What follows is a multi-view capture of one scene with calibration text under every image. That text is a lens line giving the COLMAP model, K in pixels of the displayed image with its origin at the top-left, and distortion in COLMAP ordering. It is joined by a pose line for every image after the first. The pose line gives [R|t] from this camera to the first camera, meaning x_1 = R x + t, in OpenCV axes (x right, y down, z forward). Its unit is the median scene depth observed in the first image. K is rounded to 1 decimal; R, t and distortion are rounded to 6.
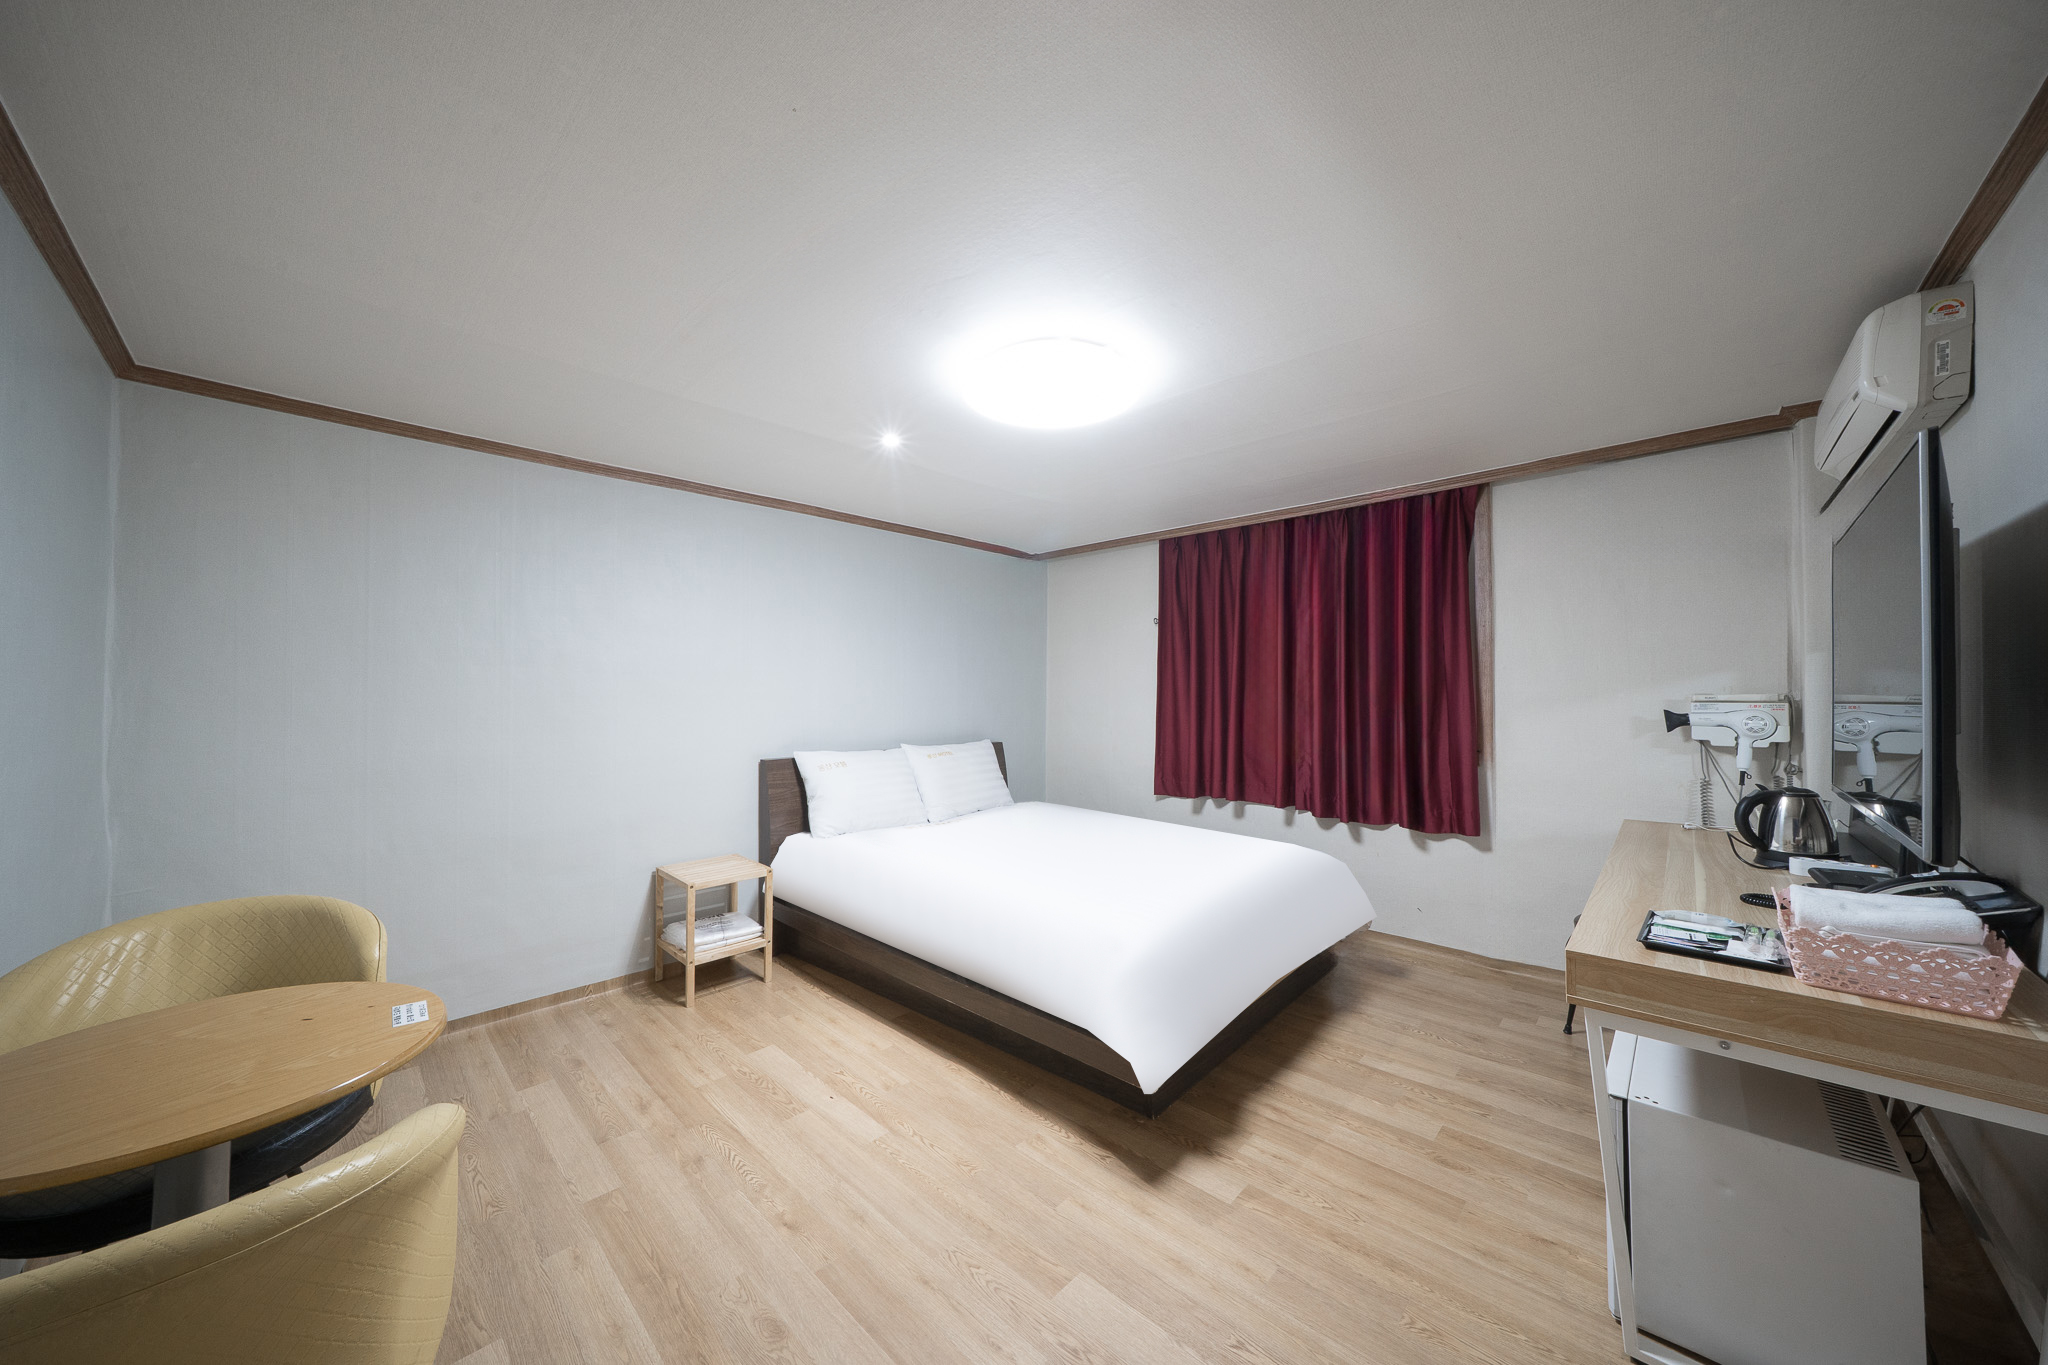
lens RADIAL K [[696.8, 0, 1020.4], [0, 696.8, 690.6], [0, 0, 1]] dist [-0.001006, -0.000068]
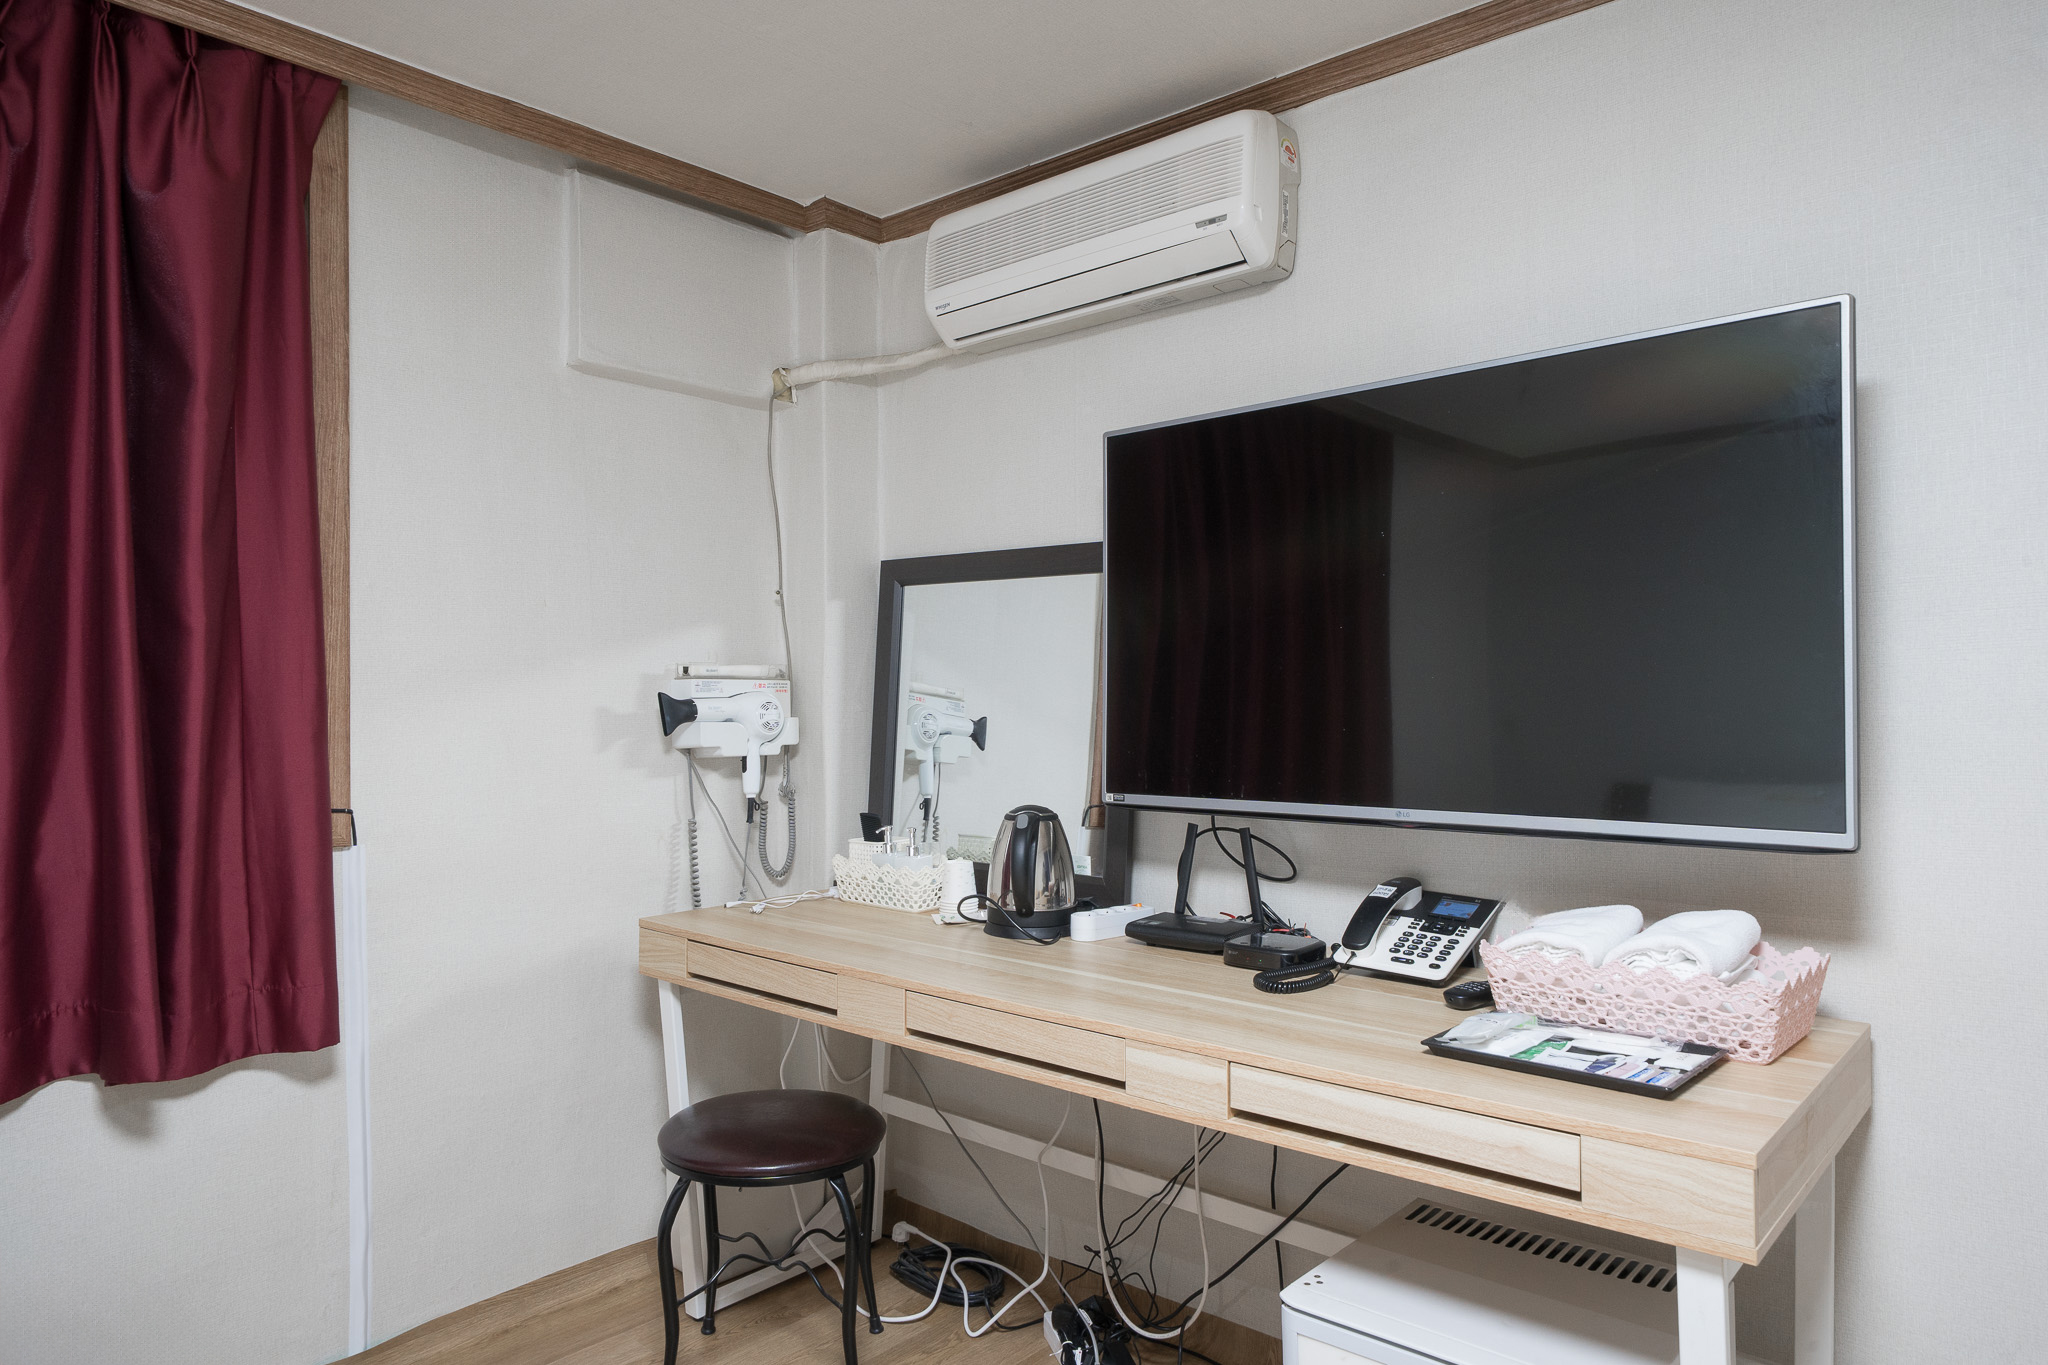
lens RADIAL K [[1266.4, 0, 1025.2], [0, 1266.4, 709.2], [0, 0, 1]] dist [0.001289, -0.000450]
pose [[-0.049403, -0.003870, 0.998771, -0.027064], [-0.005394, 0.999979, 0.003608, 0.035233], [-0.998764, -0.005209, -0.049423, 0.783436]]
